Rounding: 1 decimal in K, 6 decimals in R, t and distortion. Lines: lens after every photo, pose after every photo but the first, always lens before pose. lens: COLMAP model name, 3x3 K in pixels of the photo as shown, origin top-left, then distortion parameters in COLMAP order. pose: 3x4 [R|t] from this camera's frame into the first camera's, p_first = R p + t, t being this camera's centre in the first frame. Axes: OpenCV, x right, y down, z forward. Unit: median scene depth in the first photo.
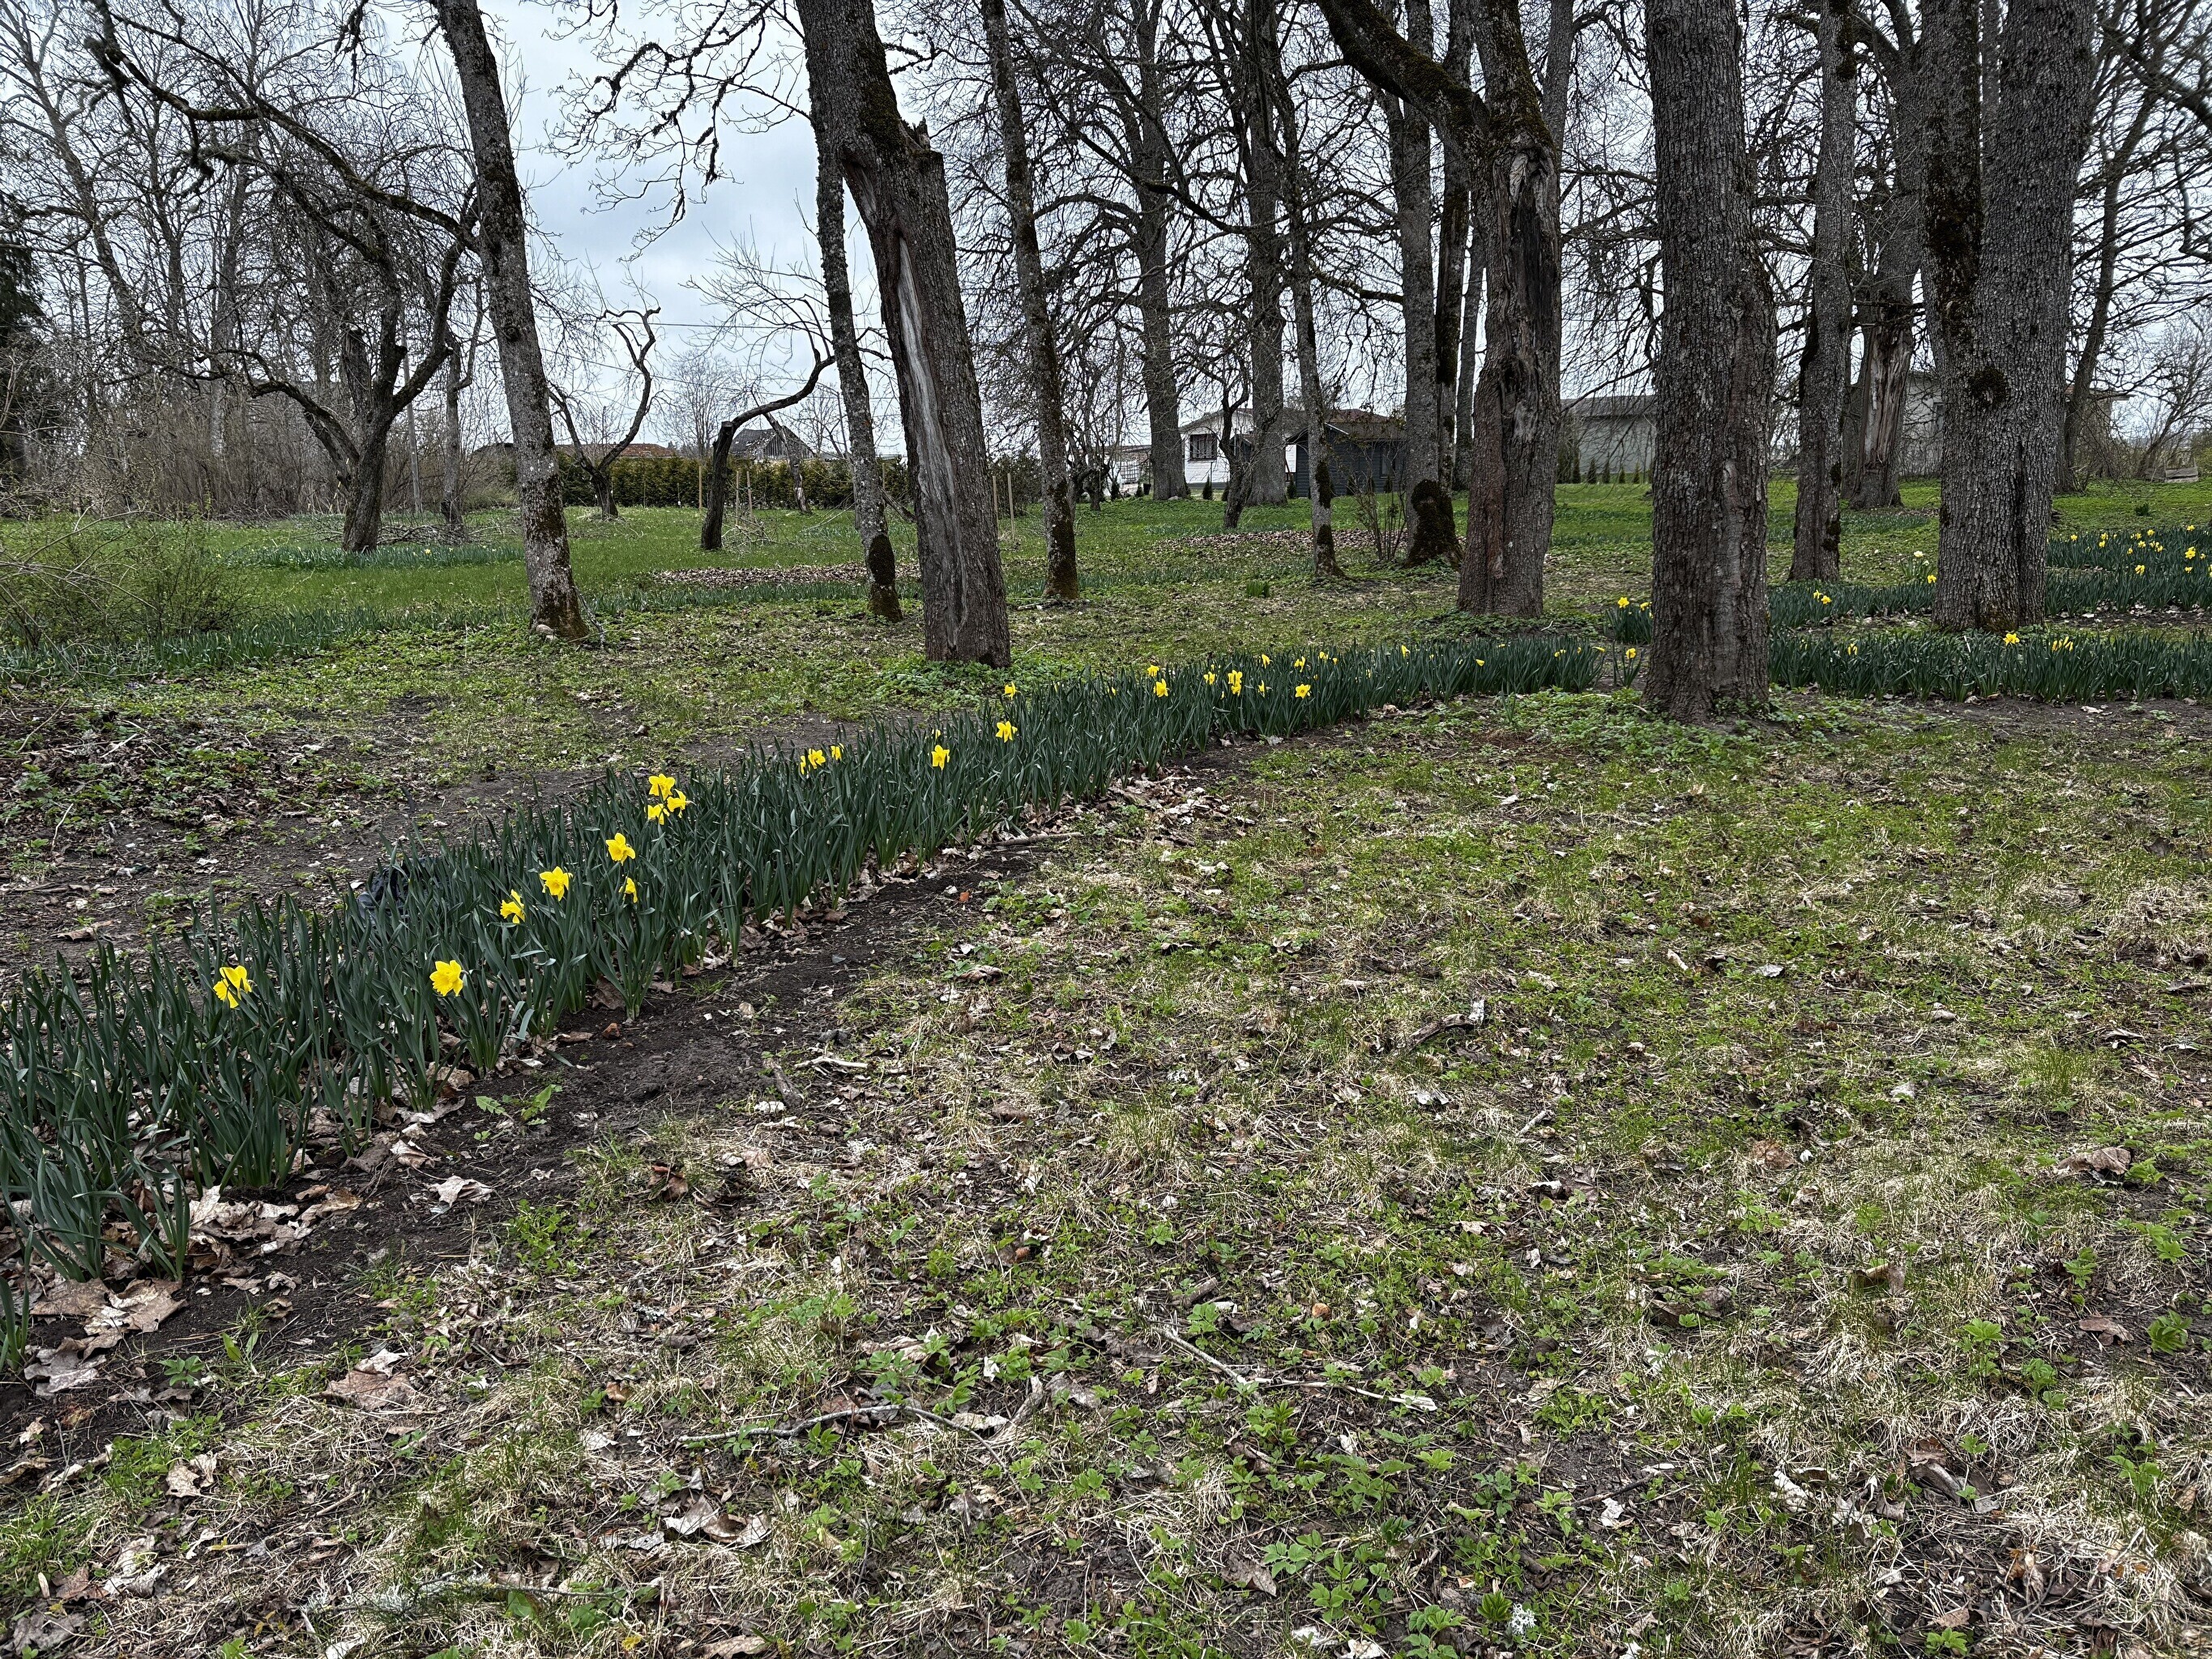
lens RADIAL K [[1651.5, 0, 1117.3], [0, 1651.5, 856.1], [0, 0, 1]] dist [0.024800, -0.000239]
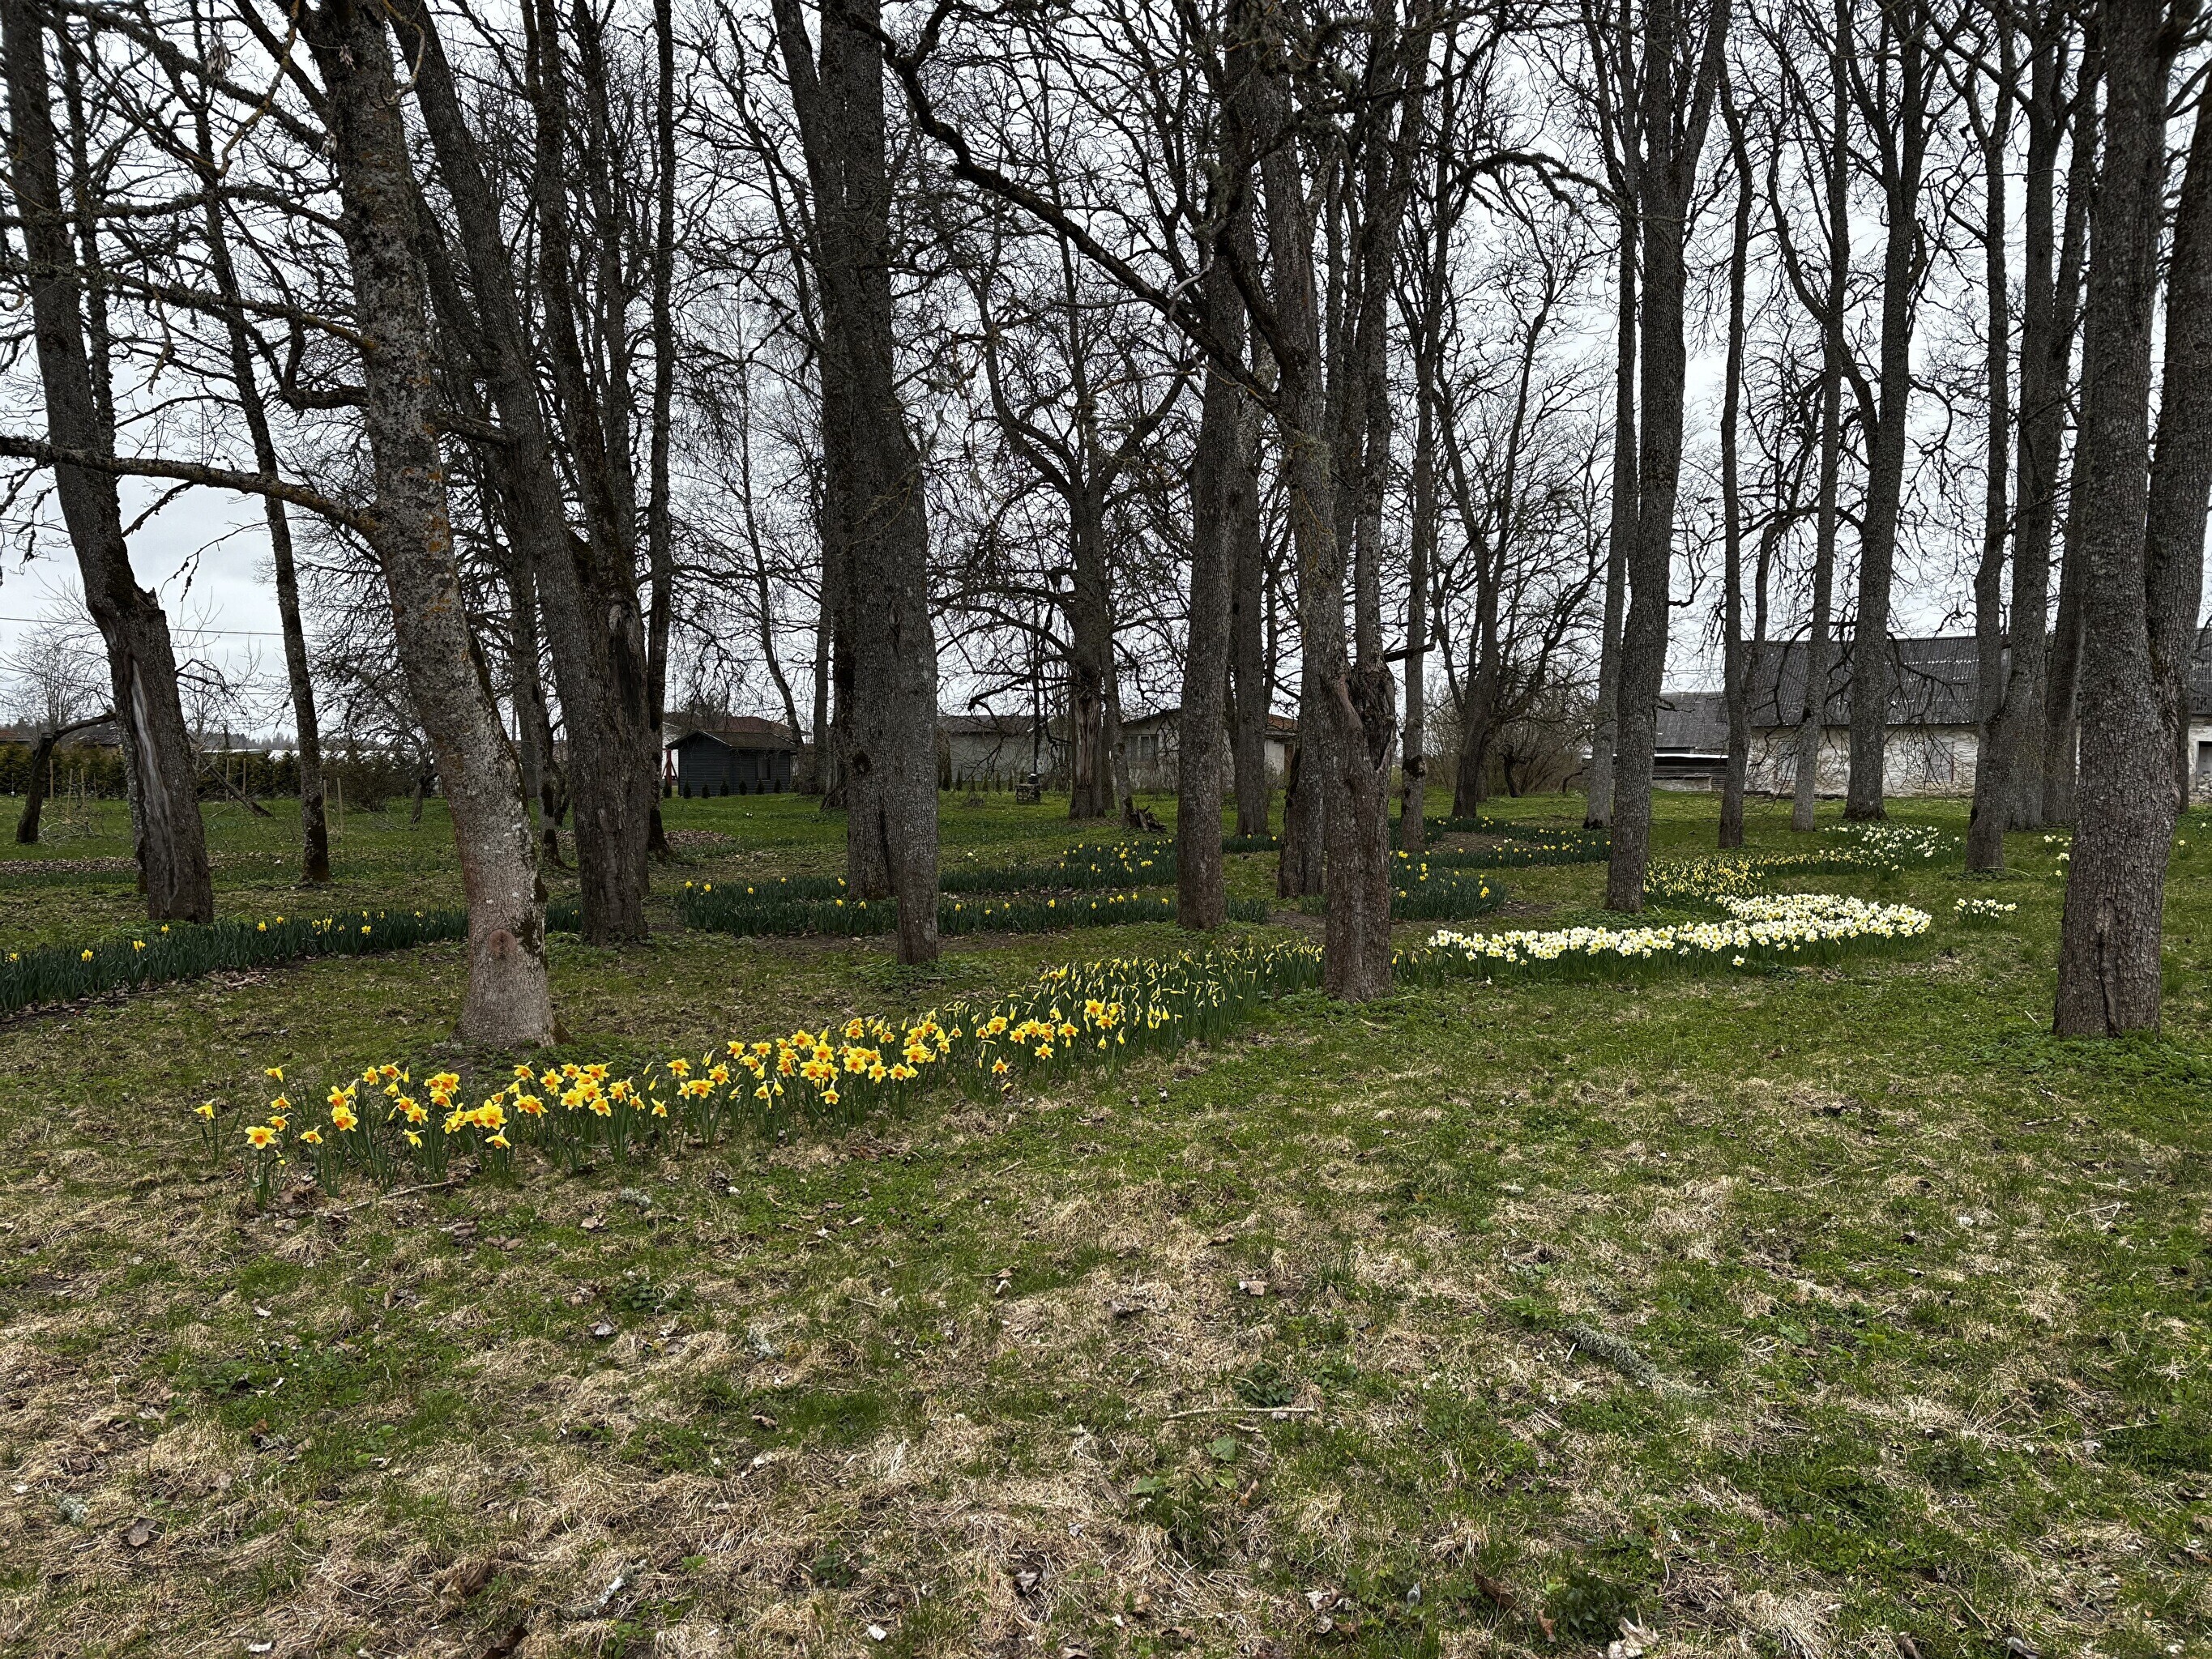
lens RADIAL K [[1651.5, 0, 1117.3], [0, 1651.5, 856.1], [0, 0, 1]] dist [0.024800, -0.000239]
pose [[0.947780, 0.005309, 0.318881, 0.171905], [0.050410, 0.984798, -0.166228, 0.087916], [-0.314915, 0.173622, 0.933104, -0.515272]]
